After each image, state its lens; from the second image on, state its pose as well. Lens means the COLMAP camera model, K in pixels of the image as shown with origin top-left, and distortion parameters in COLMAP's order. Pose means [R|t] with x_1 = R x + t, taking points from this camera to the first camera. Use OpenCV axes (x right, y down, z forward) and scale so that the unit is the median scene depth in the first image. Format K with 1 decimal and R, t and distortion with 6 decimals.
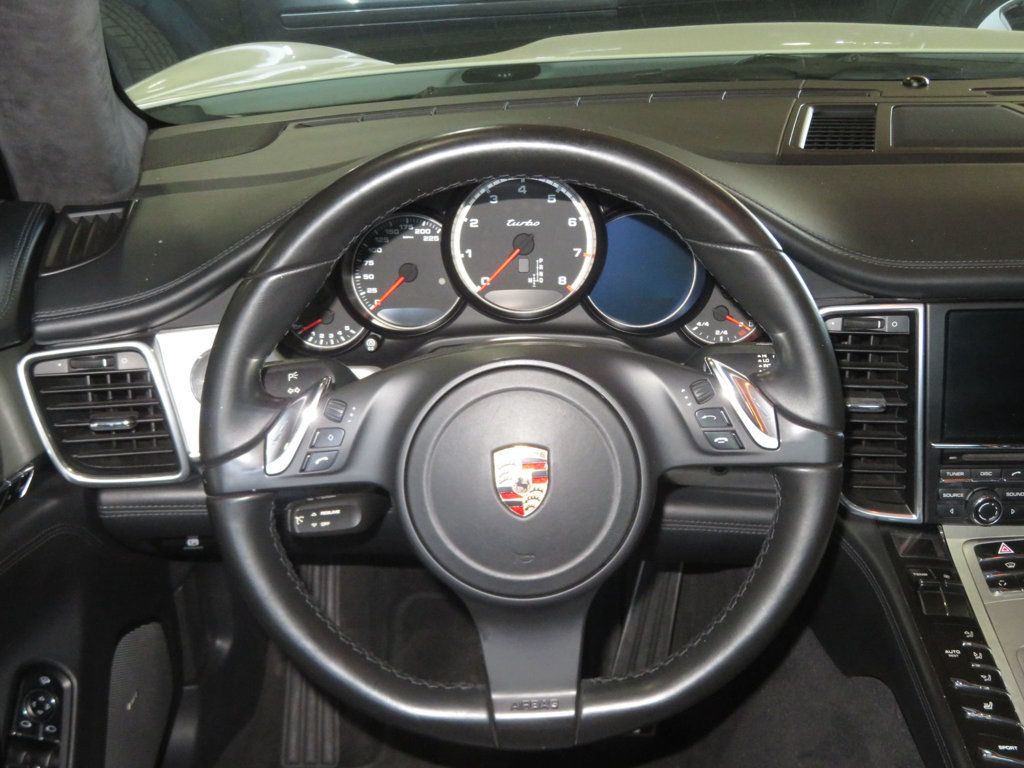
lens RADIAL K [[1366.9, 0, 508.5], [0, 1366.9, 381.6], [0, 0, 1]] dist [0.034378, 0.000000]
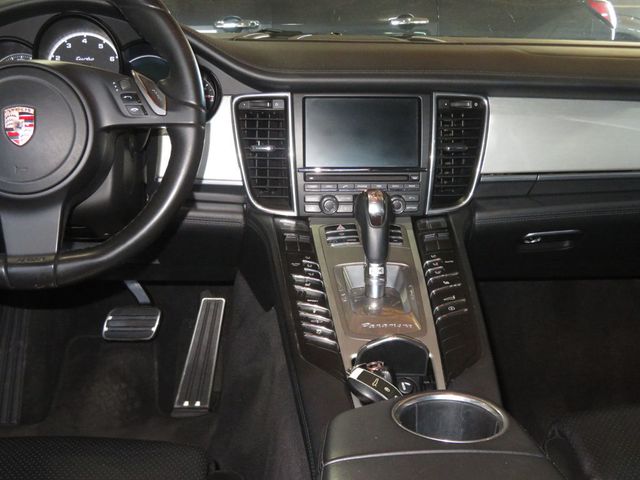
lens RADIAL K [[781.7, 0, 322.2], [0, 781.7, 234.1], [0, 0, 1]] dist [-0.004929, 0.000000]
pose [[0.996266, -0.001306, 0.086332, 0.250678], [0.014395, 0.988405, -0.151156, 0.295242], [-0.085133, 0.151834, 0.984733, -0.031911]]
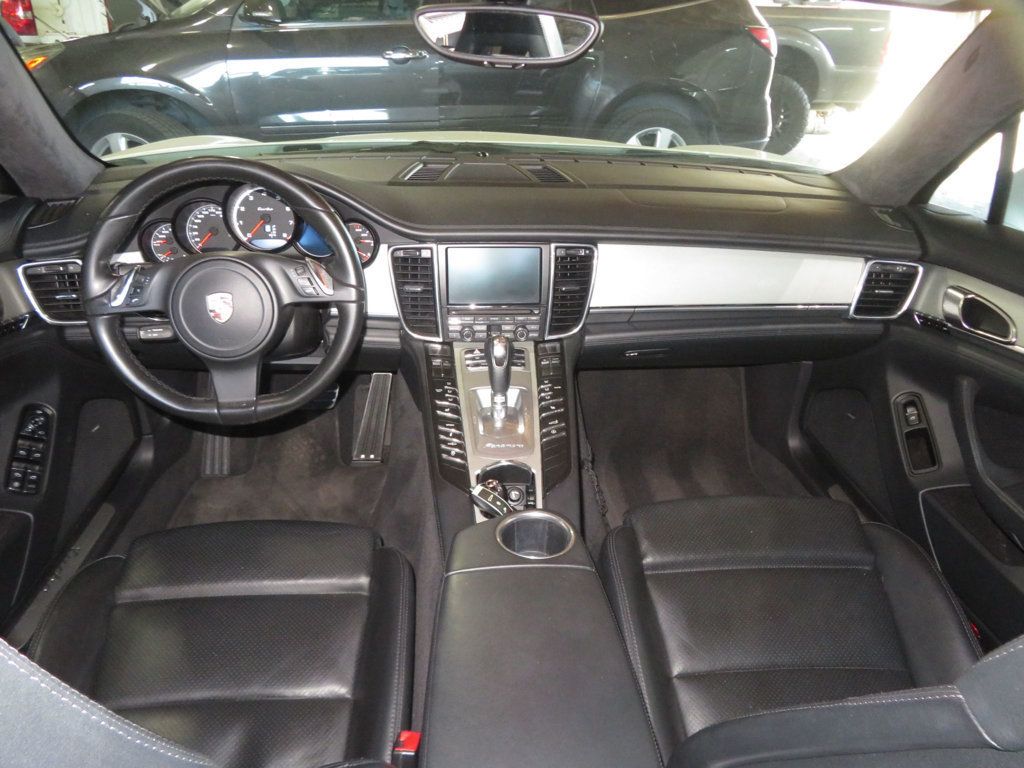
lens RADIAL K [[745.5, 0, 511.3], [0, 745.5, 383.9], [0, 0, 1]] dist [-0.006179, 0.011446]
pose [[0.994840, -0.013994, 0.100484, 0.297182], [0.006979, 0.997534, 0.069833, 0.090421], [-0.101214, -0.068772, 0.992485, -0.276532]]
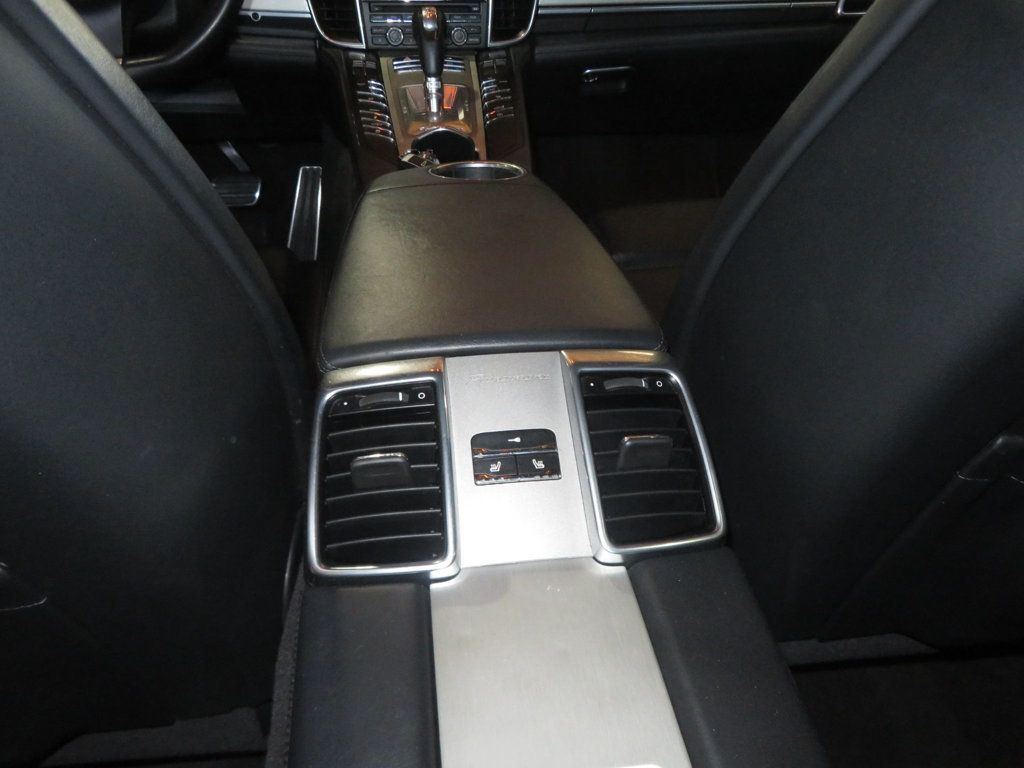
lens RADIAL K [[745.5, 0, 523.1], [0, 745.5, 376.2], [0, 0, 1]] dist [-0.006179, 0.011446]
pose [[0.985579, -0.064306, 0.156523, 0.334915], [0.050012, 0.994352, 0.093611, 0.494437], [-0.161658, -0.084433, 0.983228, -0.121912]]
